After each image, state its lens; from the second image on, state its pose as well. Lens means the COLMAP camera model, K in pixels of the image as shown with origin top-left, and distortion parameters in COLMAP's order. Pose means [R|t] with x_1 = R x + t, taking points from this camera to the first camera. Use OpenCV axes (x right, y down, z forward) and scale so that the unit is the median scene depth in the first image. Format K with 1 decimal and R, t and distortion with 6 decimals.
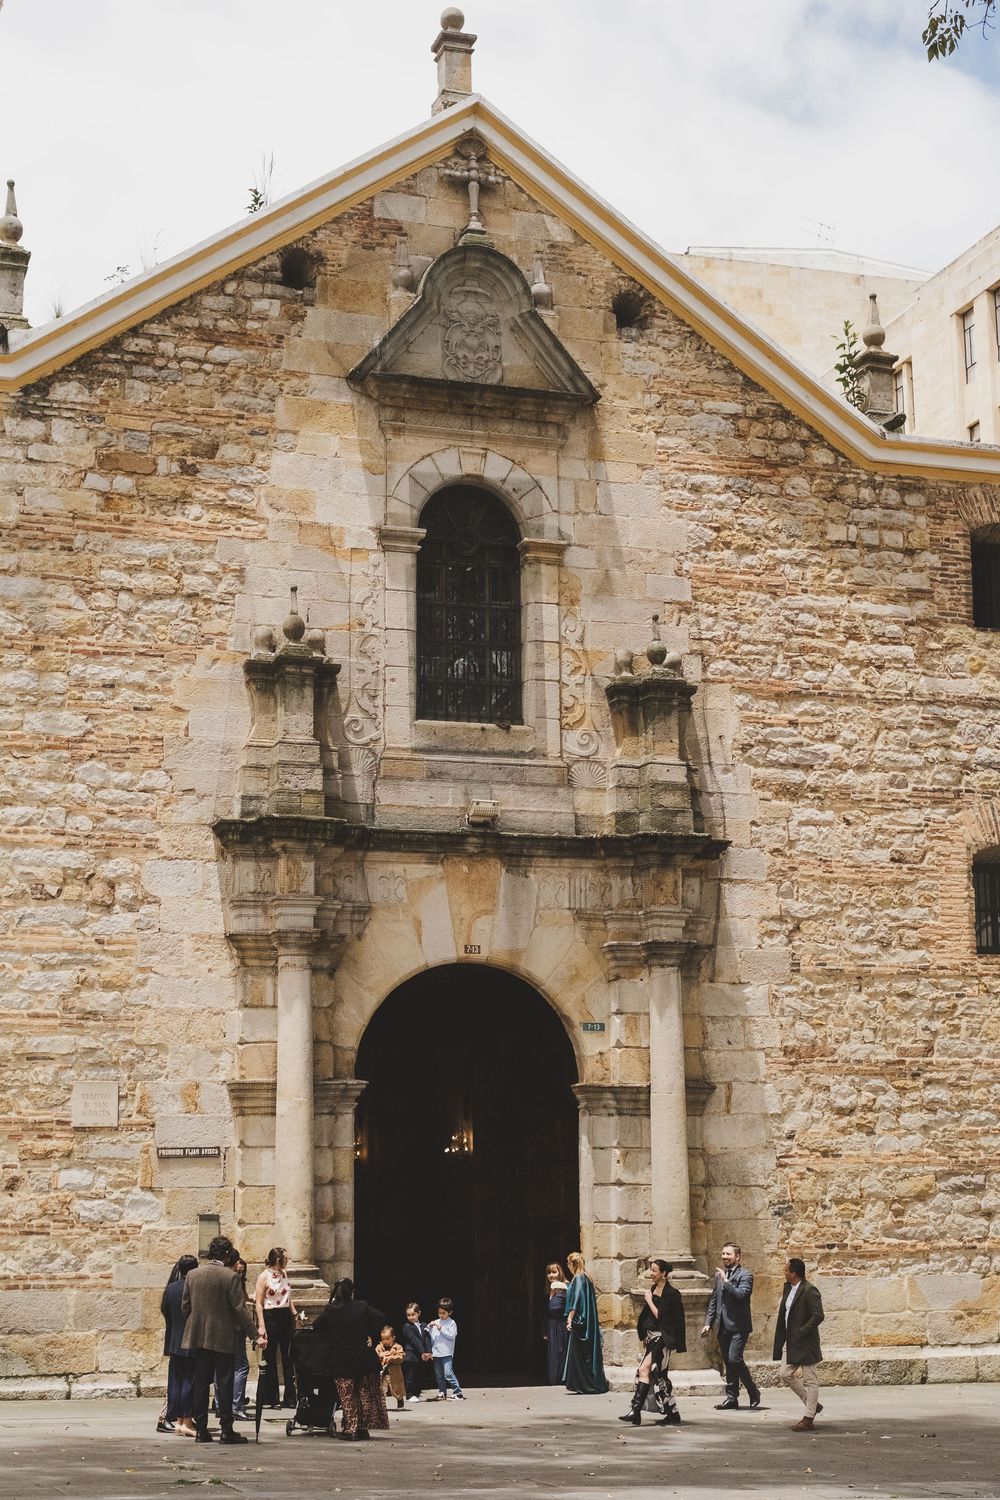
lens RADIAL K [[2459.4, 0, 500.0], [0, 2459.4, 750.0], [0, 0, 1]] dist [0.188283, -1.233075]
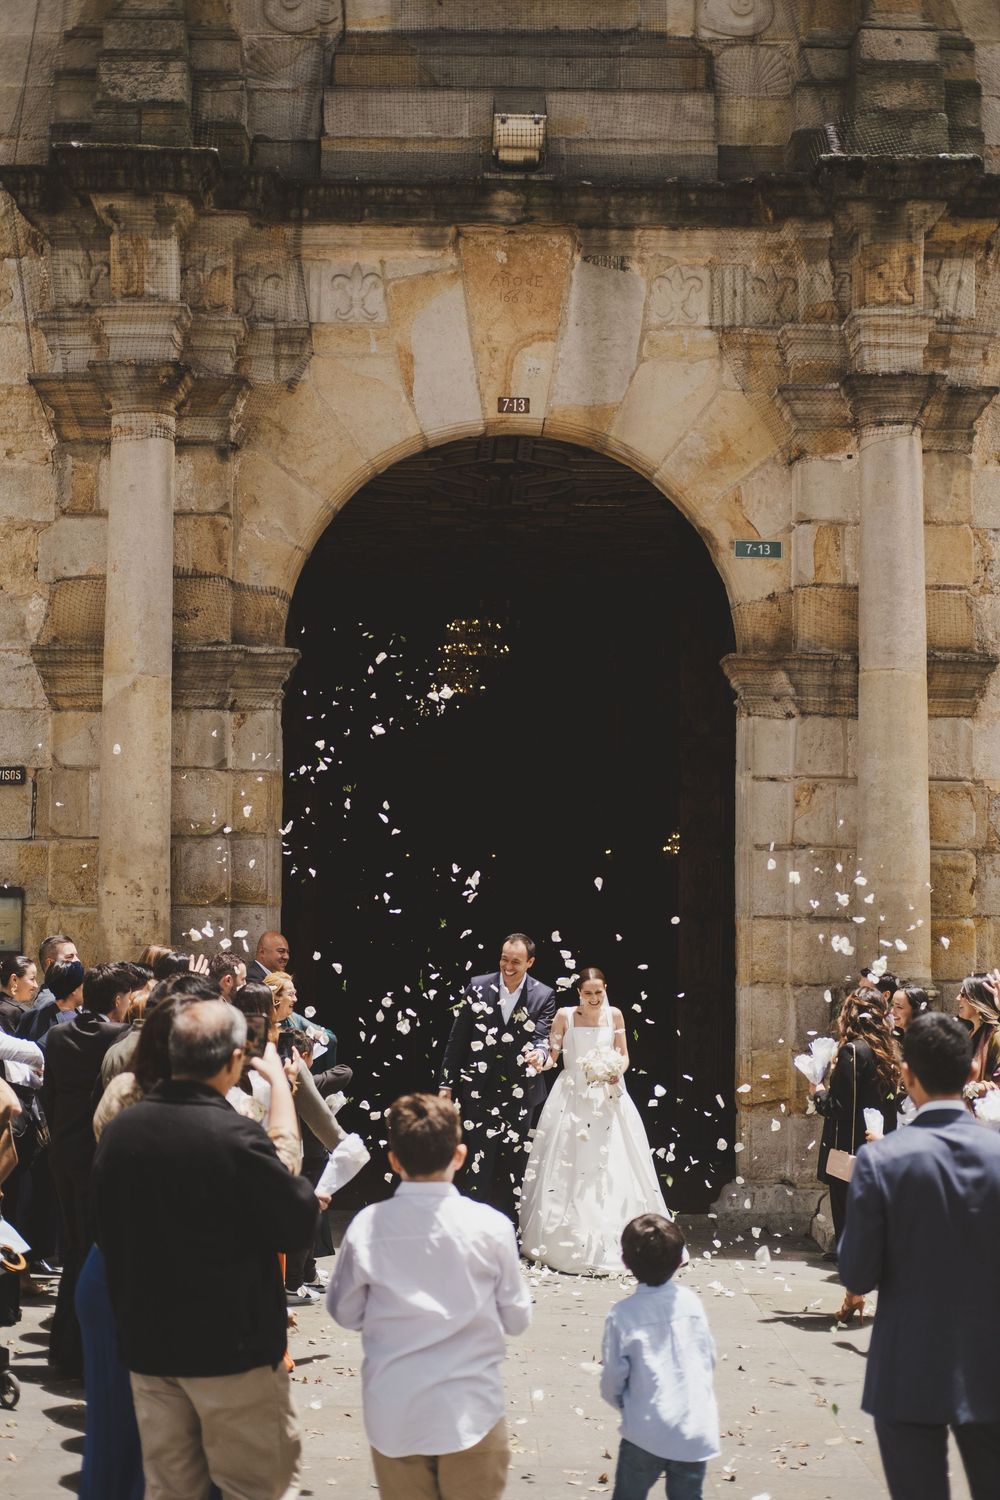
lens RADIAL K [[2312.8, 0, 500.0], [0, 2312.8, 750.0], [0, 0, 1]] dist [-0.227895, 1.424127]
pose [[0.950067, -0.004349, -0.312017, 0.137805], [0.041103, 0.992934, 0.111318, 0.097750], [0.309328, -0.118584, 0.943533, 0.516973]]
